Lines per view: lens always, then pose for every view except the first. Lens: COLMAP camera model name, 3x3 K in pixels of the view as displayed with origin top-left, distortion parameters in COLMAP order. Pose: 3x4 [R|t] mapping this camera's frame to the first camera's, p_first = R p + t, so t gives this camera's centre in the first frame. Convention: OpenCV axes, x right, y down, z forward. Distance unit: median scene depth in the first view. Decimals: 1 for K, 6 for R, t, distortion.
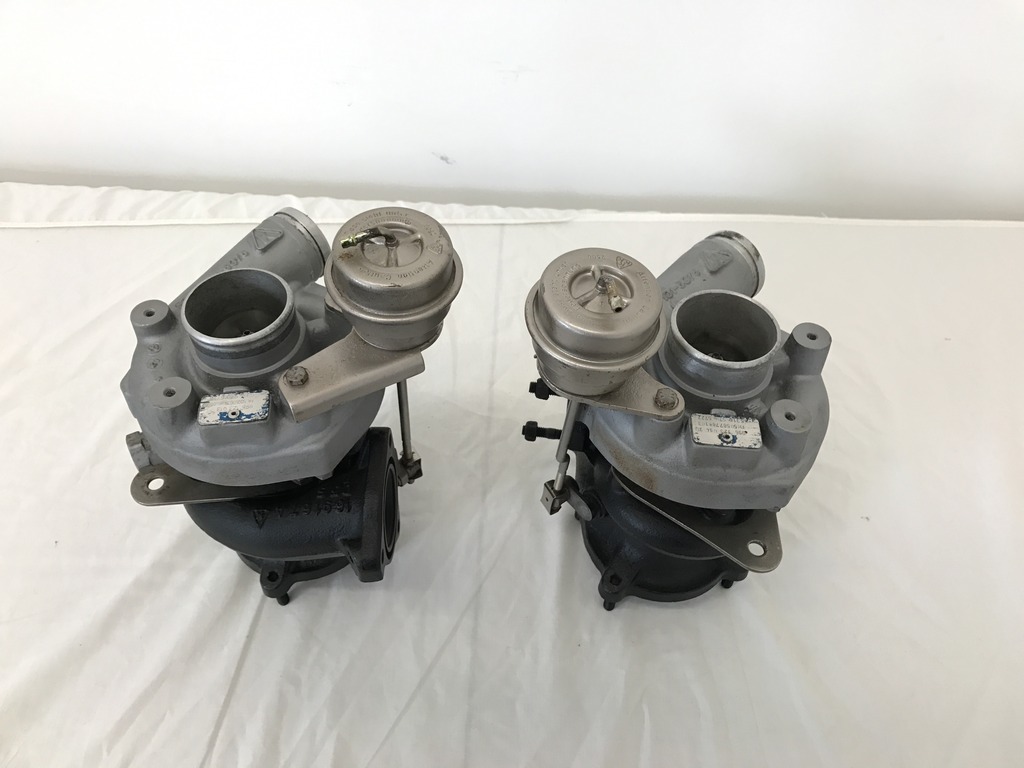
lens RADIAL K [[849.5, 0, 512.0], [0, 849.5, 384.0], [0, 0, 1]] dist [-0.013524, 0.005907]
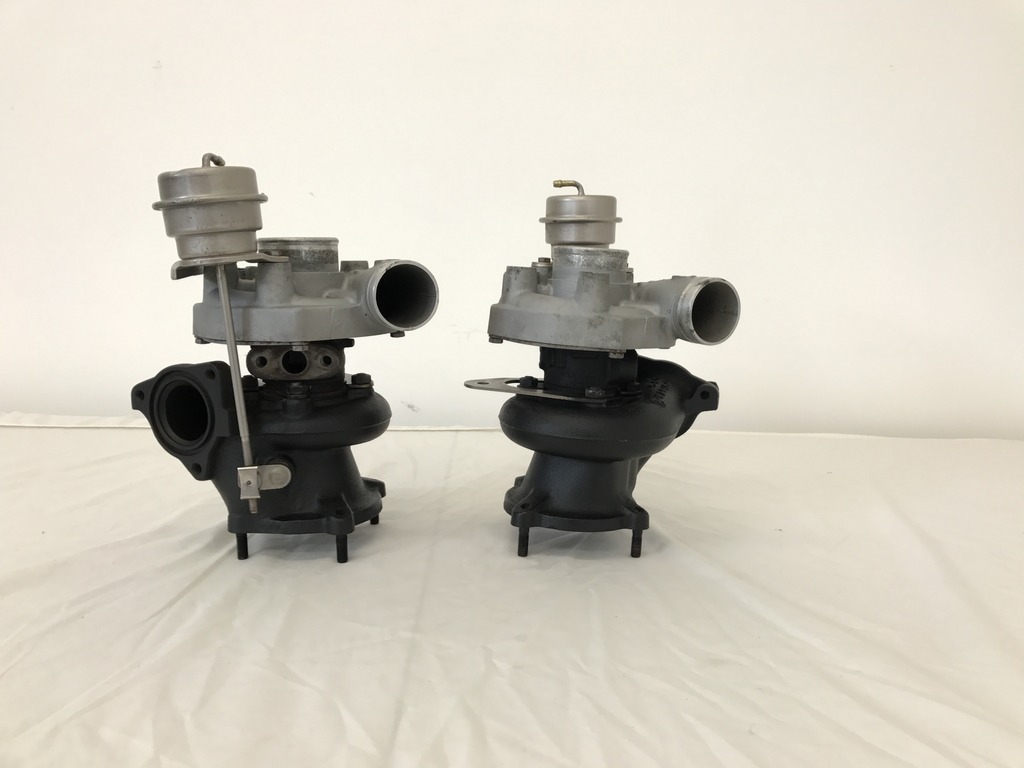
lens RADIAL K [[849.5, 0, 512.0], [0, 849.5, 384.0], [0, 0, 1]] dist [-0.013524, 0.005907]
pose [[0.998708, -0.004352, 0.050631, 0.006208], [0.036475, 0.755135, -0.654554, 0.566102], [-0.035384, 0.655555, 0.754318, 0.029070]]
